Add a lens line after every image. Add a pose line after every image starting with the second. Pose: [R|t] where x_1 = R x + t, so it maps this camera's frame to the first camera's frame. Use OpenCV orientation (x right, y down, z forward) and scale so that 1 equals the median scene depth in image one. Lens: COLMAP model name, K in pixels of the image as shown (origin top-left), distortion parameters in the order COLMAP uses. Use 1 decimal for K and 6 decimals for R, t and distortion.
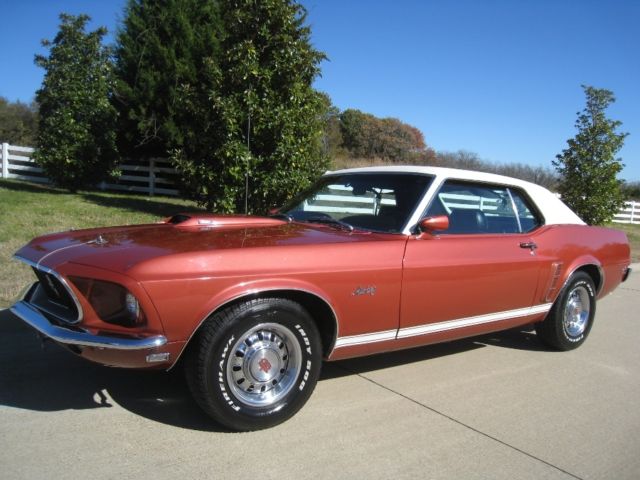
lens RADIAL K [[531.2, 0, 319.5], [0, 531.2, 240.0], [0, 0, 1]] dist [-0.163132, 0.102298]
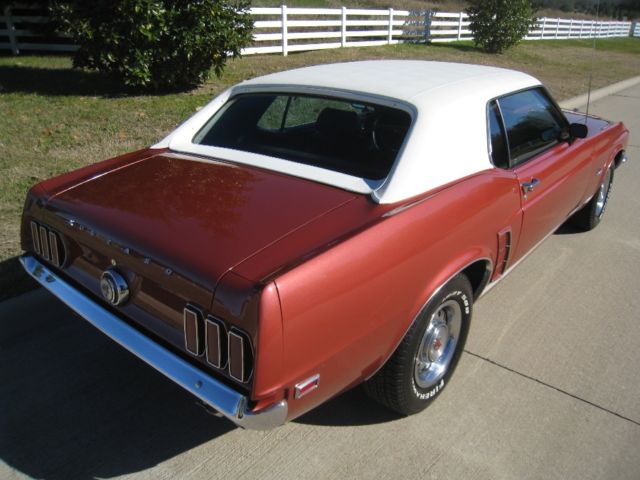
lens RADIAL K [[531.2, 0, 320.7], [0, 531.2, 242.5], [0, 0, 1]] dist [-0.163132, 0.102298]
pose [[0.968760, -0.141171, 0.203897, -0.107948], [0.065395, 0.938486, 0.339069, -0.073195], [-0.239221, -0.315143, 0.918400, 0.130705]]
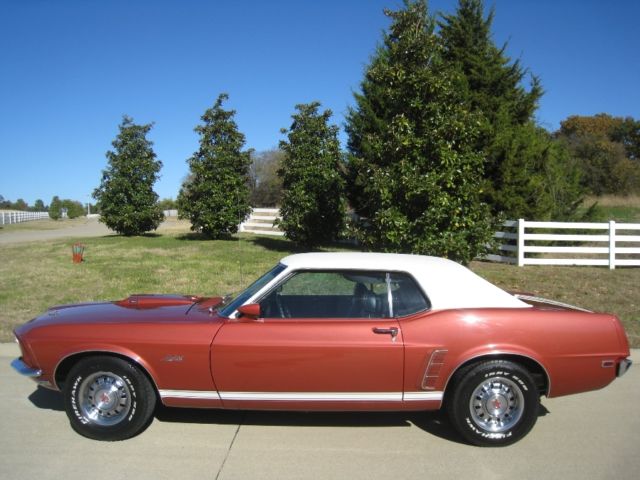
lens RADIAL K [[531.2, 0, 323.6], [0, 531.2, 241.3], [0, 0, 1]] dist [-0.163132, 0.102298]
pose [[0.813989, -0.029942, -0.580108, 0.358695], [-0.015956, 0.997141, -0.073856, -0.034428], [0.580661, 0.069374, 0.811184, 0.030233]]
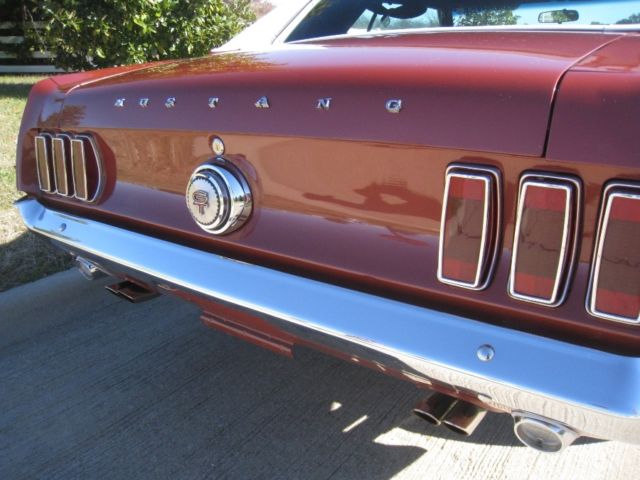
lens RADIAL K [[531.2, 0, 318.7], [0, 531.2, 246.9], [0, 0, 1]] dist [-0.163132, 0.102298]
pose [[0.951646, -0.170344, 0.255642, -0.159322], [0.096316, 0.955666, 0.278255, -0.008085], [-0.291708, -0.240178, 0.925862, 0.230352]]
